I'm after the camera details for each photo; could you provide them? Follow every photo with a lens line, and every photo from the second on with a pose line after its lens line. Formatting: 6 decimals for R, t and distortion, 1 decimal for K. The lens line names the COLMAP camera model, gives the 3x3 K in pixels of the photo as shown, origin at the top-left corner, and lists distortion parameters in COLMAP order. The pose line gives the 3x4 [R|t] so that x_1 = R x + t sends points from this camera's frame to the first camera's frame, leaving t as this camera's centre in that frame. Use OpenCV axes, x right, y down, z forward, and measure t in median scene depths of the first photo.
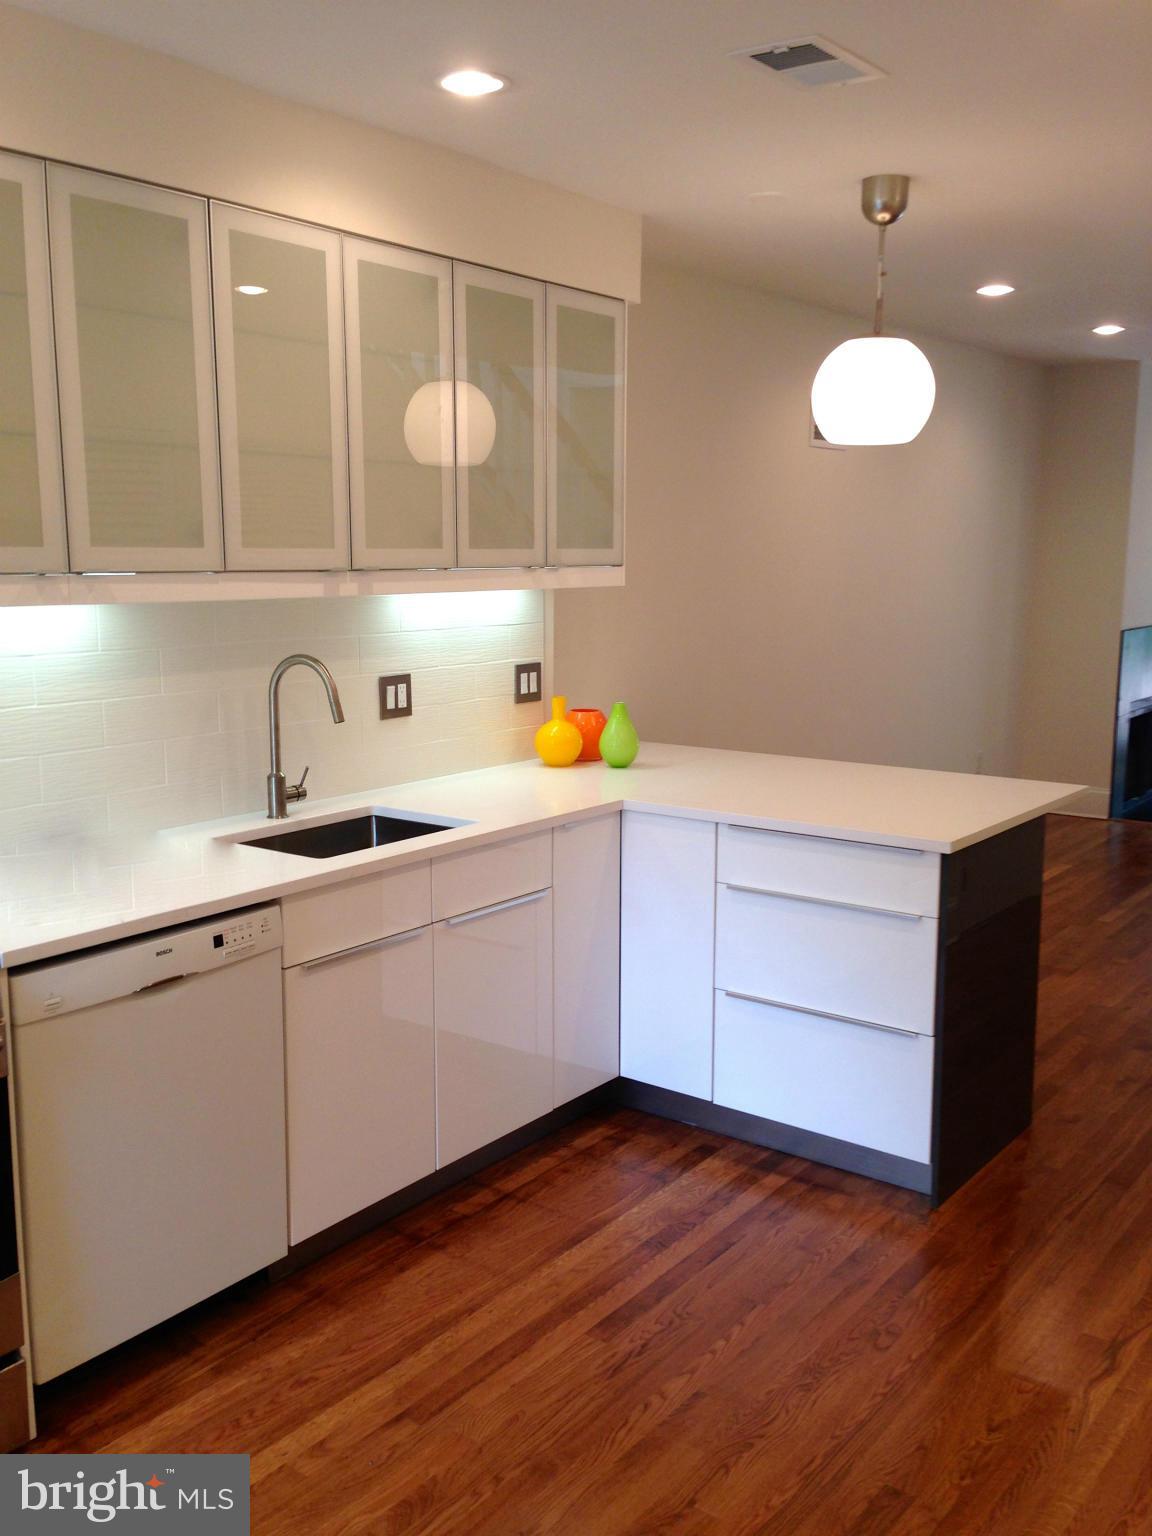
lens RADIAL K [[1411.6, 0, 554.4], [0, 1411.6, 768.4], [0, 0, 1]] dist [0.109575, -0.216579]
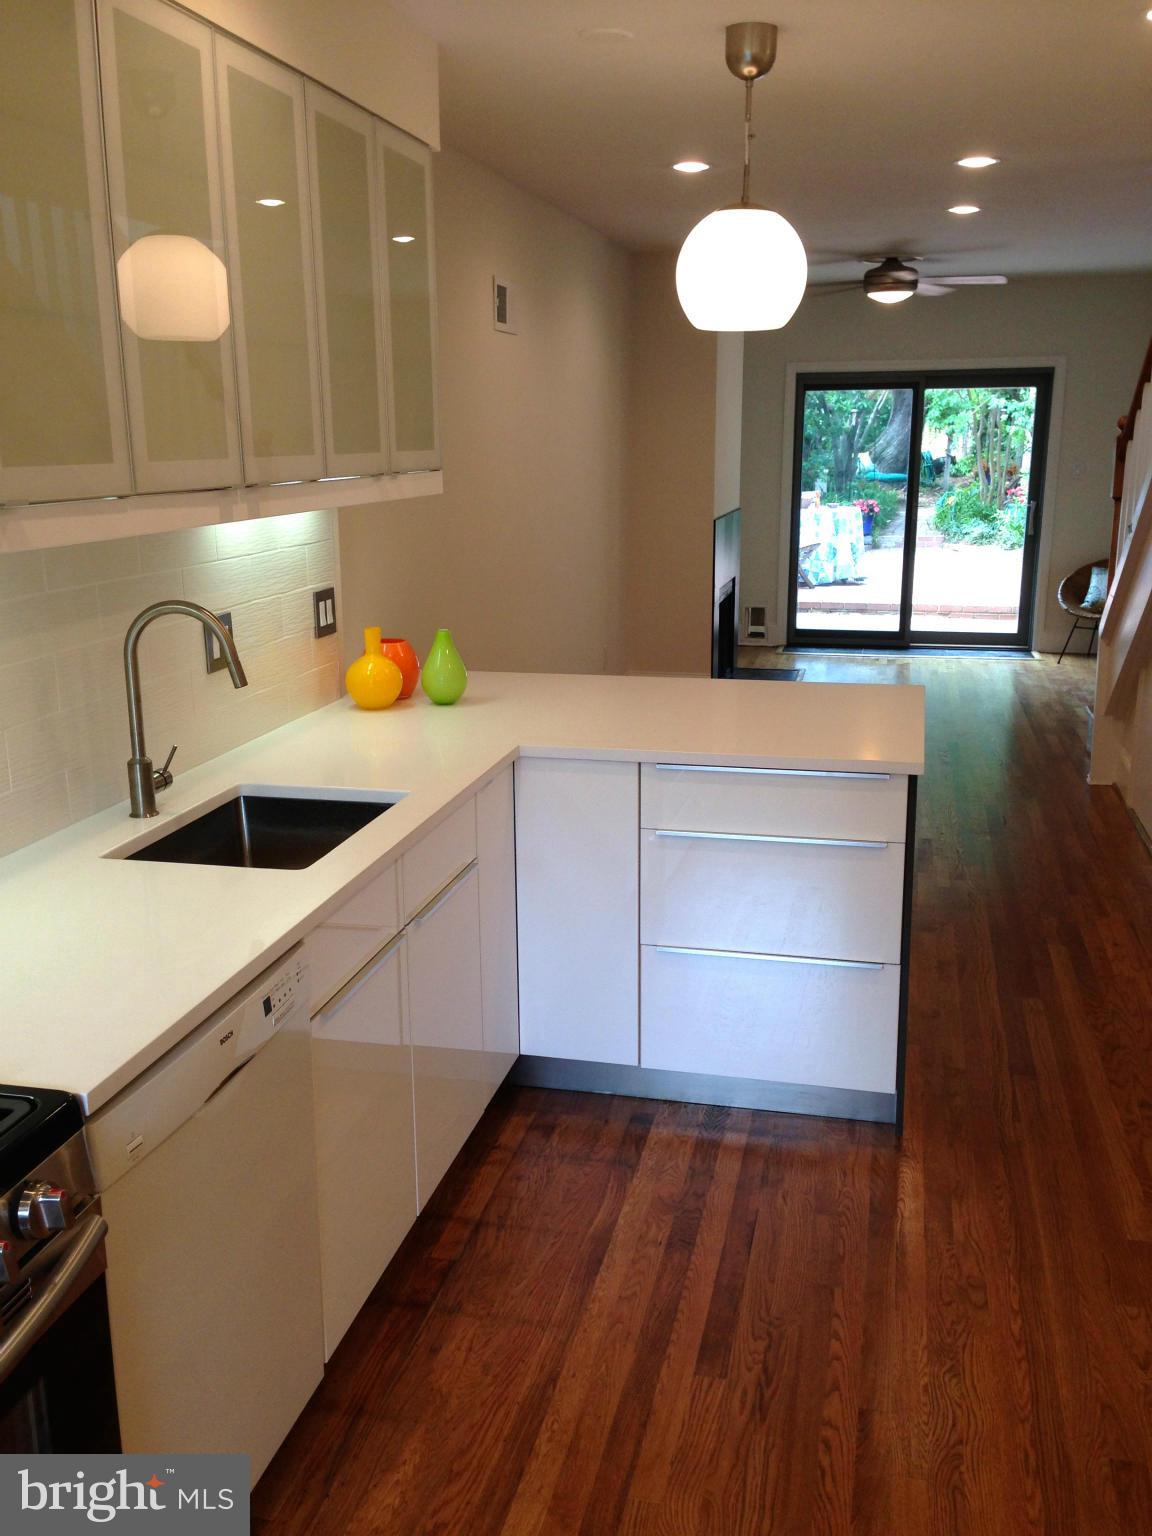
lens RADIAL K [[1410.8, 0, 559.5], [0, 1410.8, 774.2], [0, 0, 1]] dist [0.125810, -0.247804]
pose [[0.914919, -0.104225, 0.389949, -0.296348], [0.072609, 0.992826, 0.095001, -0.045437], [-0.397053, -0.058605, 0.915923, 0.215004]]
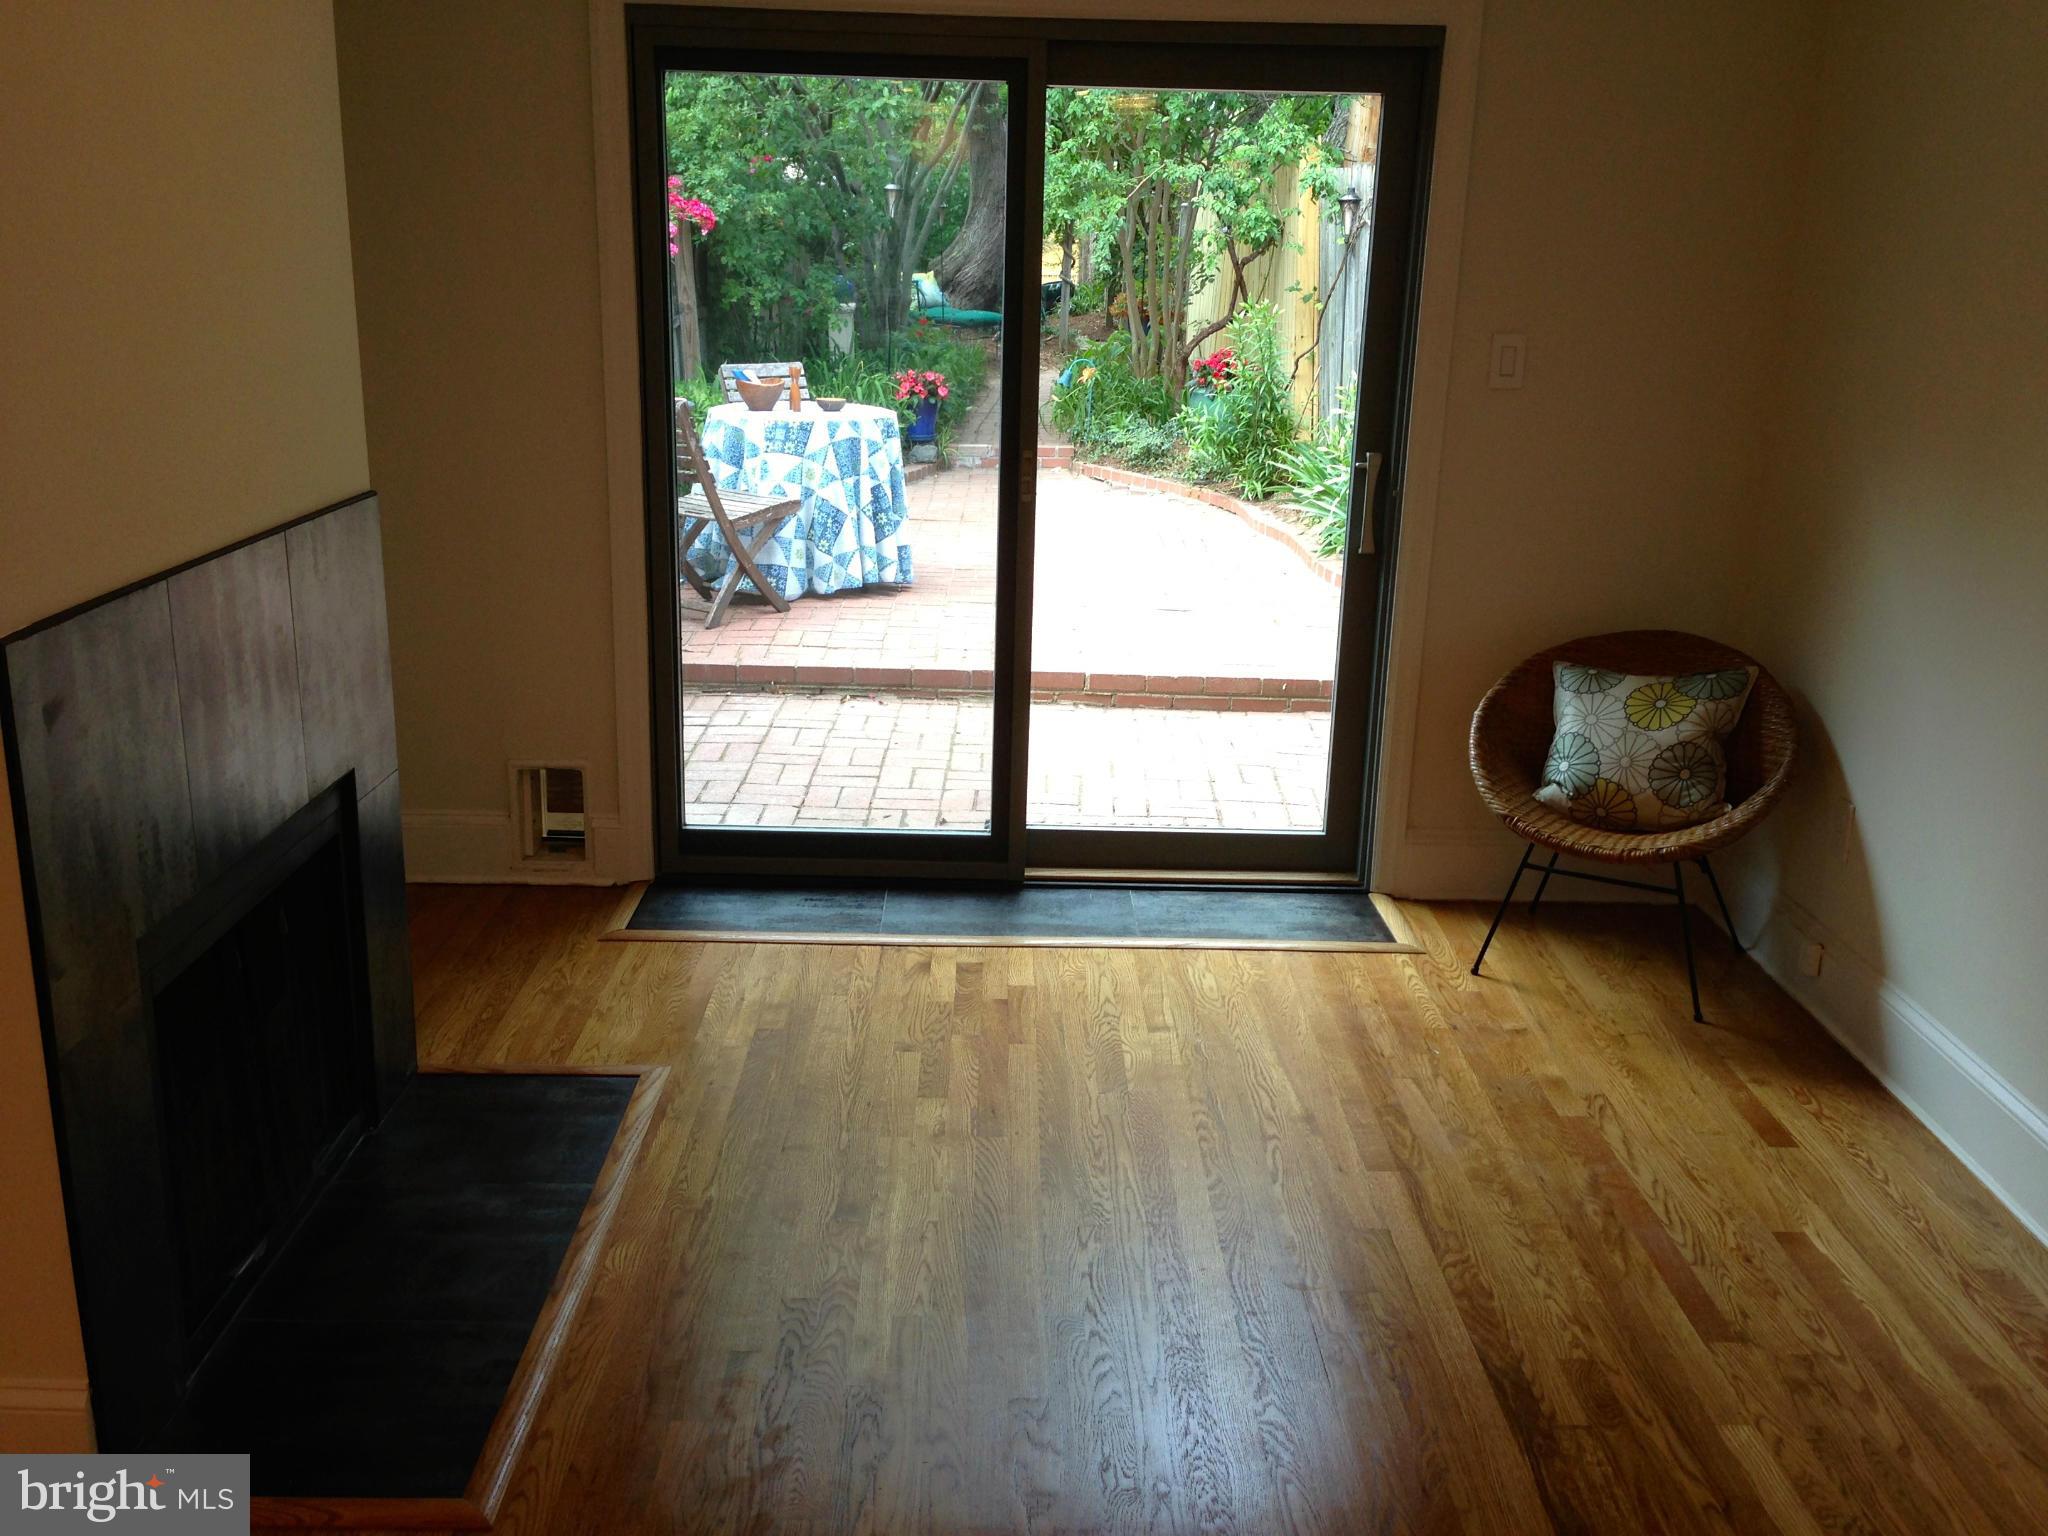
lens RADIAL K [[1881.1, 0, 1024.0], [0, 1881.1, 768.0], [0, 0, 1]] dist [0.125810, -0.247804]
pose [[0.789303, -0.149092, 0.595628, 0.809010], [0.072080, 0.985863, 0.151255, -0.251521], [-0.609759, -0.076453, 0.788891, 1.656167]]
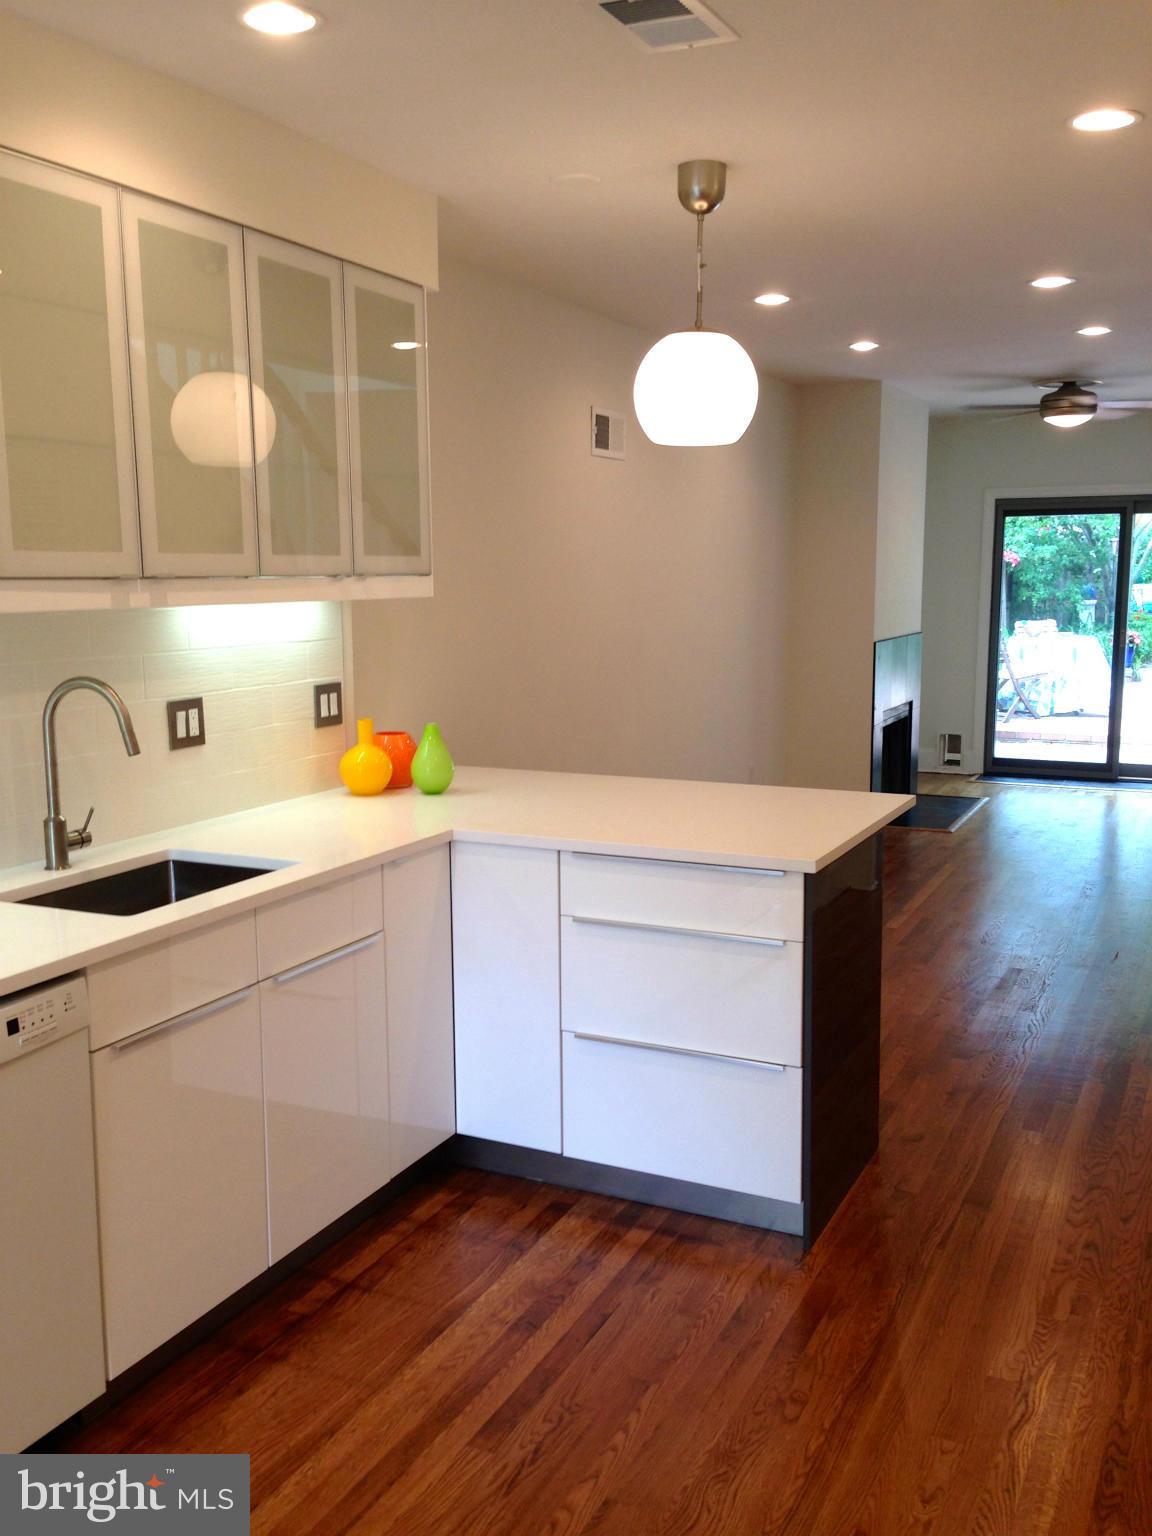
lens RADIAL K [[1410.8, 0, 559.5], [0, 1410.8, 774.2], [0, 0, 1]] dist [0.125810, -0.247804]
pose [[0.980266, -0.034180, 0.194705, -0.066761], [0.036302, 0.999314, -0.007338, -0.005024], [-0.194320, 0.014262, 0.980834, 0.102124]]
